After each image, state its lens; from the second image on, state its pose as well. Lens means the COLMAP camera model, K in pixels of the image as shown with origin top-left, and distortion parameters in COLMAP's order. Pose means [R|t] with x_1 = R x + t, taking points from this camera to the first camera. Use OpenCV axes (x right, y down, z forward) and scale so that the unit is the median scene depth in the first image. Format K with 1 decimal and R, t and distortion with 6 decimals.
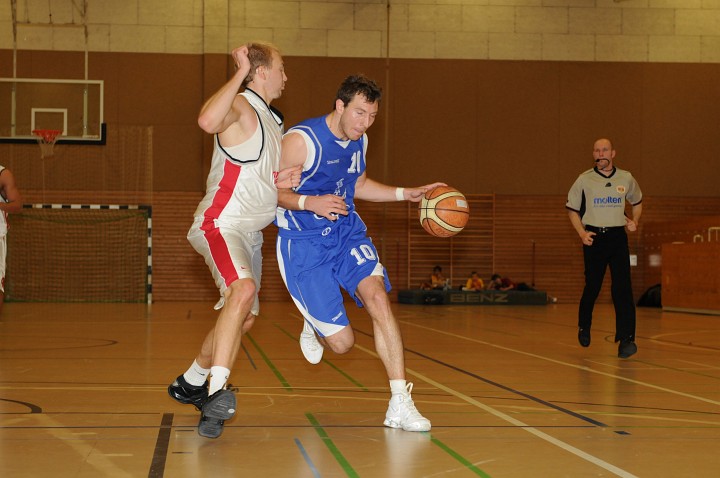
lens RADIAL K [[1462.2, 0, 362.1], [0, 1462.2, 237.9], [0, 0, 1]] dist [0.012853, 0.000000]
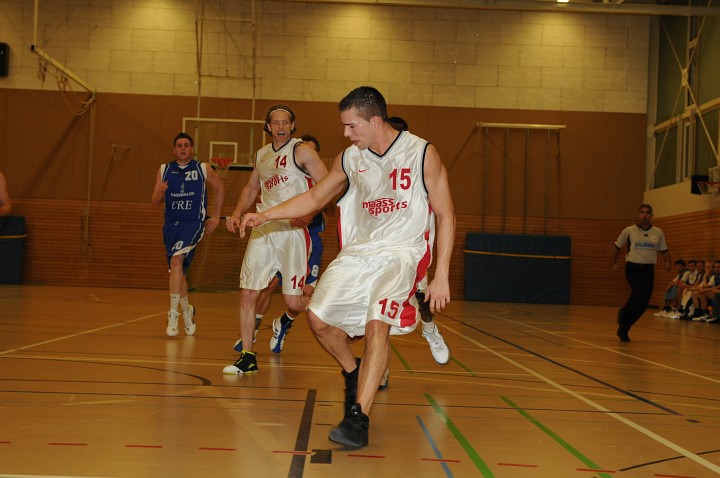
lens RADIAL K [[1469.9, 0, 344.4], [0, 1469.9, 238.1], [0, 0, 1]] dist [0.236955, 0.000000]
pose [[0.991590, 0.025500, -0.126880, 0.058587], [-0.026929, 0.999592, -0.009563, 0.006128], [0.126584, 0.012899, 0.991872, -0.274813]]
